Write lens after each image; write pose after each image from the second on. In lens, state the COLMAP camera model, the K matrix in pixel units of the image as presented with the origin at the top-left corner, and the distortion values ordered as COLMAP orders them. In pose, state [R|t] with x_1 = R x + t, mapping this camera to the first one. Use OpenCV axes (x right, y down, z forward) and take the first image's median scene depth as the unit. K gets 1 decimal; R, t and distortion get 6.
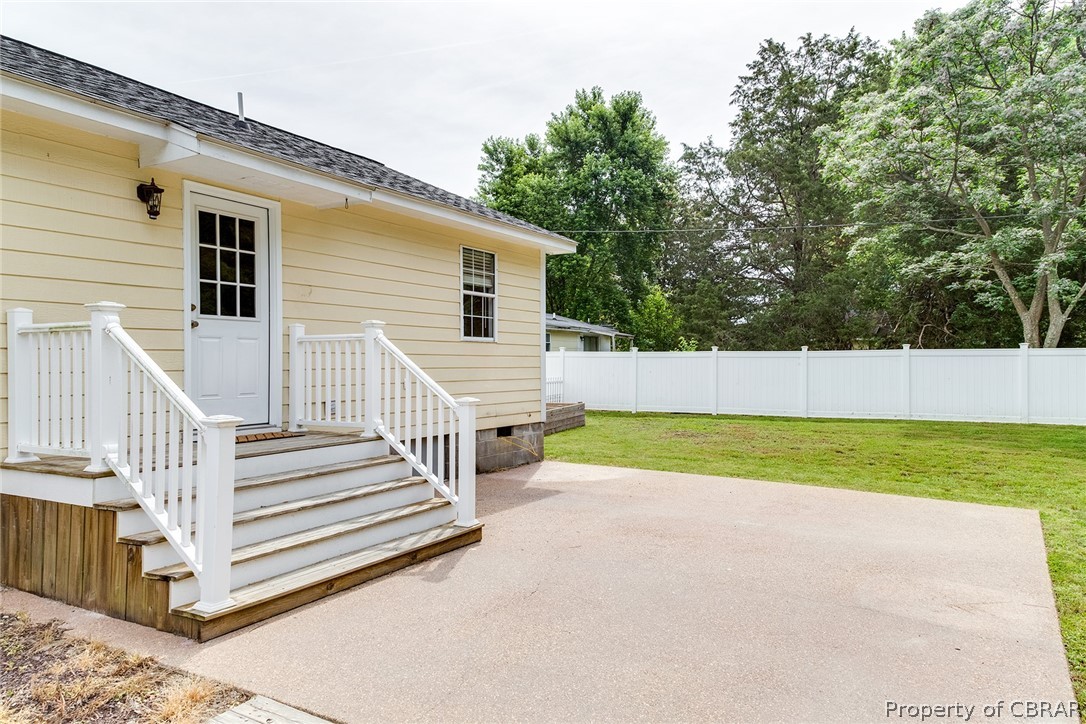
lens RADIAL K [[713.7, 0, 543.0], [0, 713.7, 362.0], [0, 0, 1]] dist [0.135085, -0.003188]
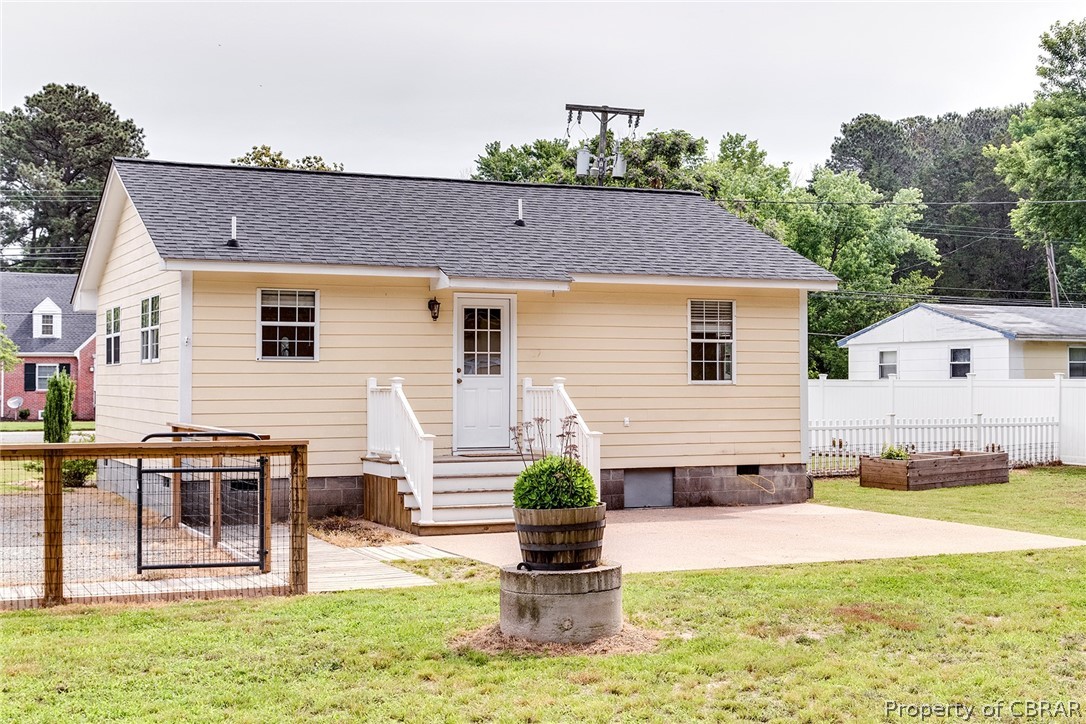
lens RADIAL K [[1521.6, 0, 543.0], [0, 1521.6, 362.0], [0, 0, 1]] dist [-0.016005, -0.040850]
pose [[0.829812, -0.004847, -0.558022, 1.020331], [-0.000384, 0.999957, -0.009257, -0.042463], [0.558043, 0.007896, 0.829775, -1.096581]]
